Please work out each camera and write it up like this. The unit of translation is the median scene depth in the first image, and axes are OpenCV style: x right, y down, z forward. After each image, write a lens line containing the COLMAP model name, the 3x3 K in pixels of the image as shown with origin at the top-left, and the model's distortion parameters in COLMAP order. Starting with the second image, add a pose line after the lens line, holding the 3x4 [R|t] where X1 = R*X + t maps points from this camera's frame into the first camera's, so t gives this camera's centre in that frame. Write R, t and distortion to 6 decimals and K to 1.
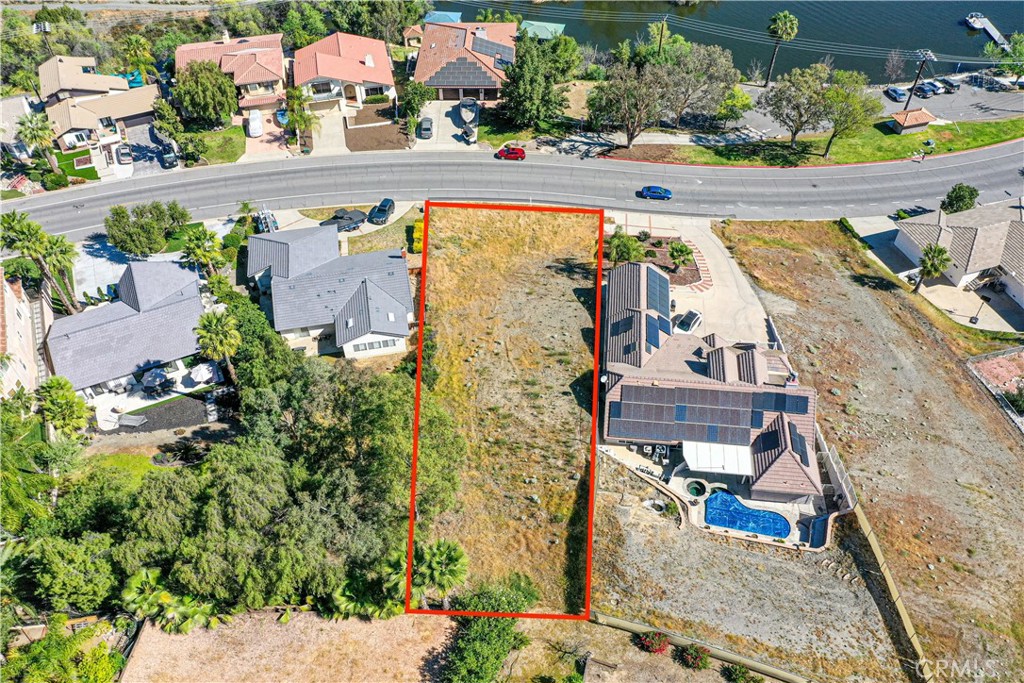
lens RADIAL K [[795.4, 0, 511.8], [0, 795.4, 341.7], [0, 0, 1]] dist [-0.004202, 0.003819]
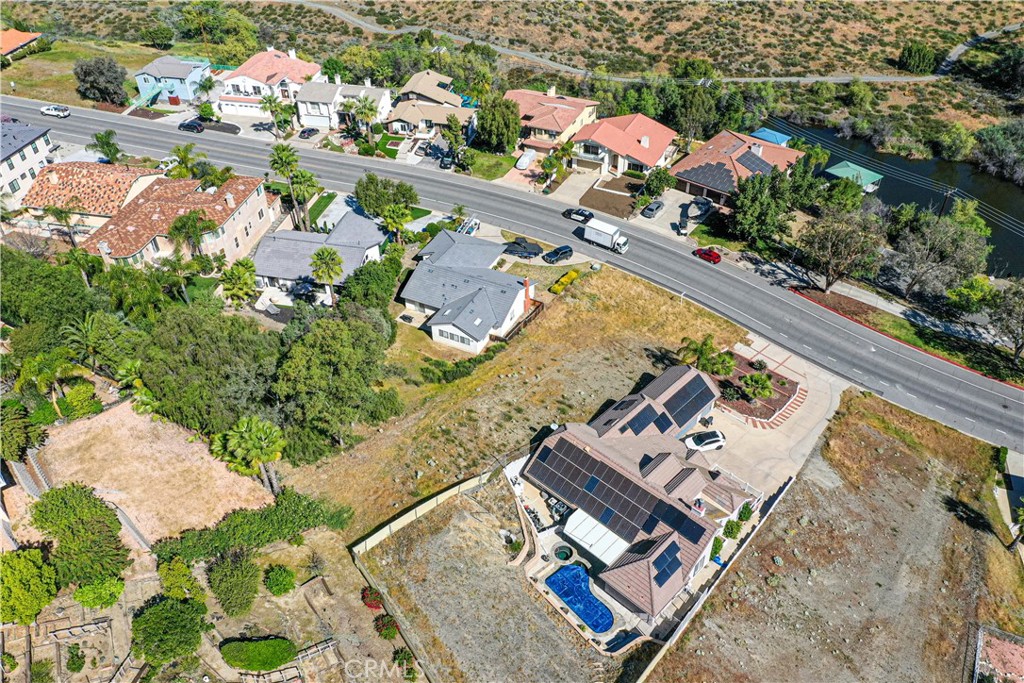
lens RADIAL K [[795.4, 0, 511.7], [0, 795.4, 341.4], [0, 0, 1]] dist [-0.004202, 0.003819]
pose [[0.796478, 0.391975, -0.460411, 0.321710], [-0.445526, 0.895228, -0.008567, -0.012995], [0.408814, 0.211949, 0.887665, -0.001255]]
